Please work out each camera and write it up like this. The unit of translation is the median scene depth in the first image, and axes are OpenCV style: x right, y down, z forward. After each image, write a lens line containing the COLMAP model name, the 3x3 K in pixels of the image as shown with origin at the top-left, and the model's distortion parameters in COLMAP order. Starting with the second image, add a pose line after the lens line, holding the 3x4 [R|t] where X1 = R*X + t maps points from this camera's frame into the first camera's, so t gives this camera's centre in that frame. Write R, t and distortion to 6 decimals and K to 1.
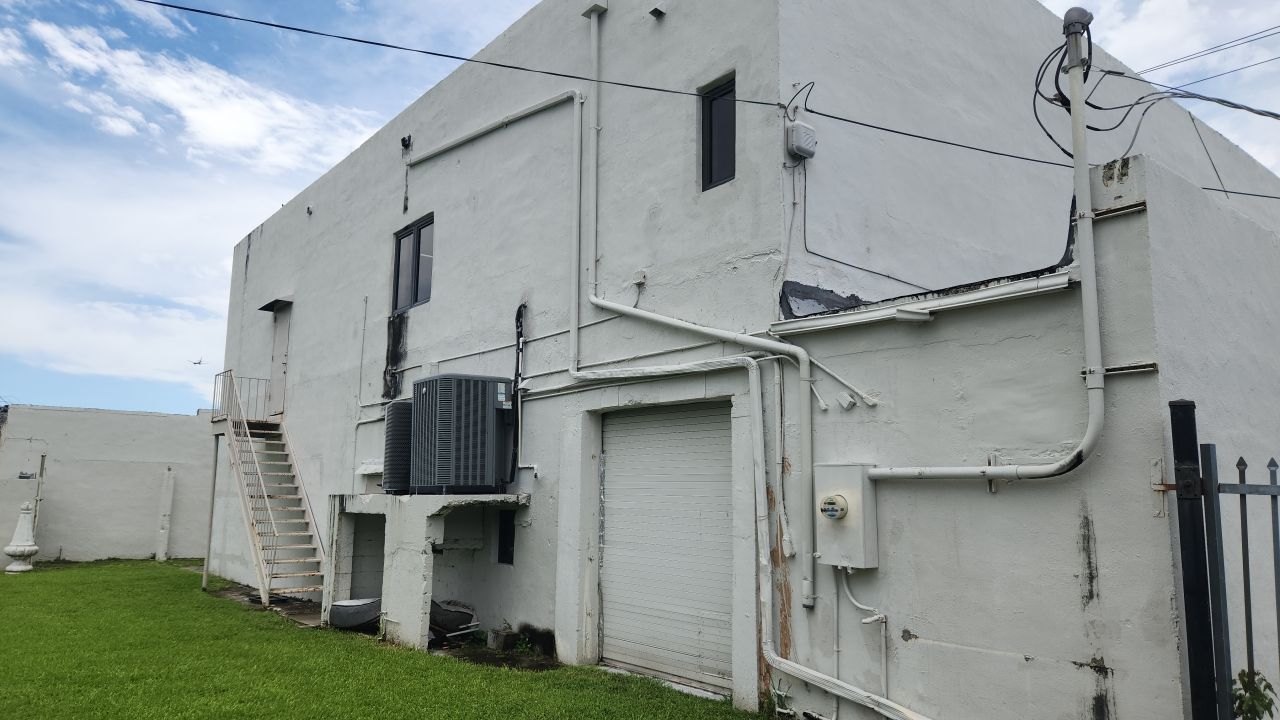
lens RADIAL K [[878.3, 0, 639.4], [0, 878.3, 375.5], [0, 0, 1]] dist [0.048843, -0.004466]
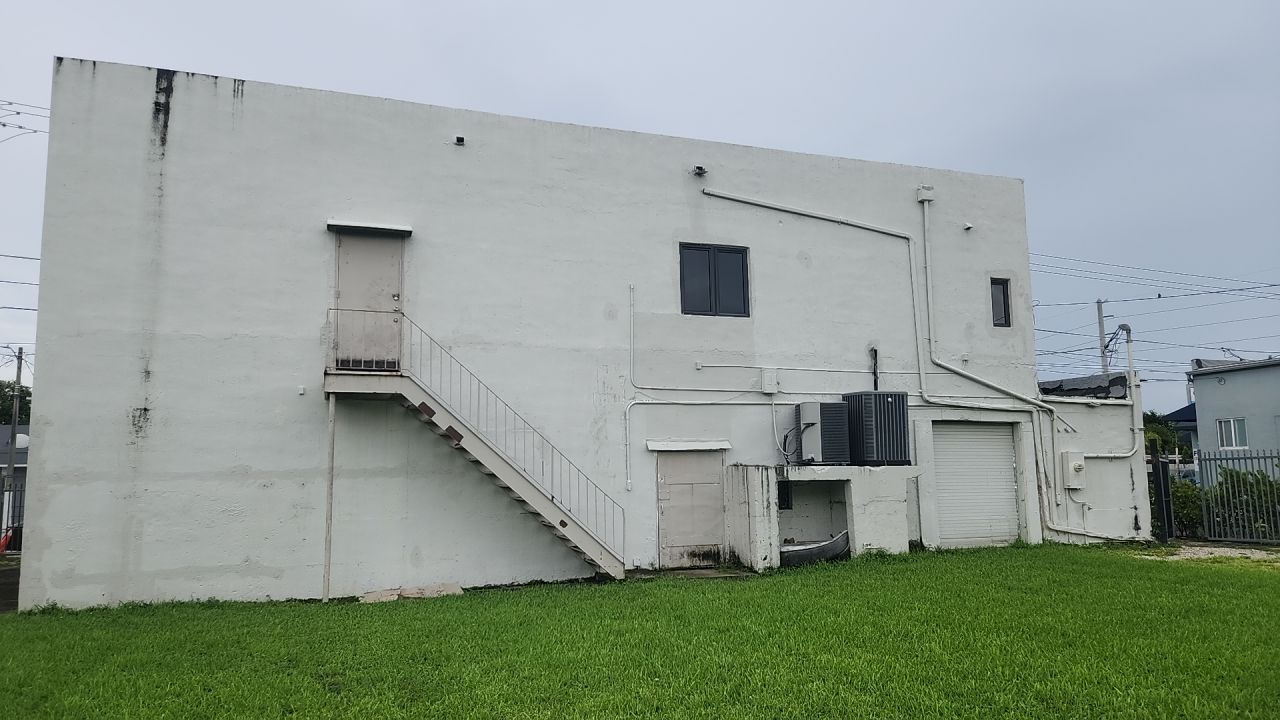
lens RADIAL K [[878.3, 0, 639.4], [0, 878.3, 375.5], [0, 0, 1]] dist [0.048843, -0.004466]
pose [[0.309796, 0.091404, 0.946399, -2.304401], [-0.112119, 0.991936, -0.059101, 0.144242], [-0.944169, -0.087800, 0.317546, 1.135976]]
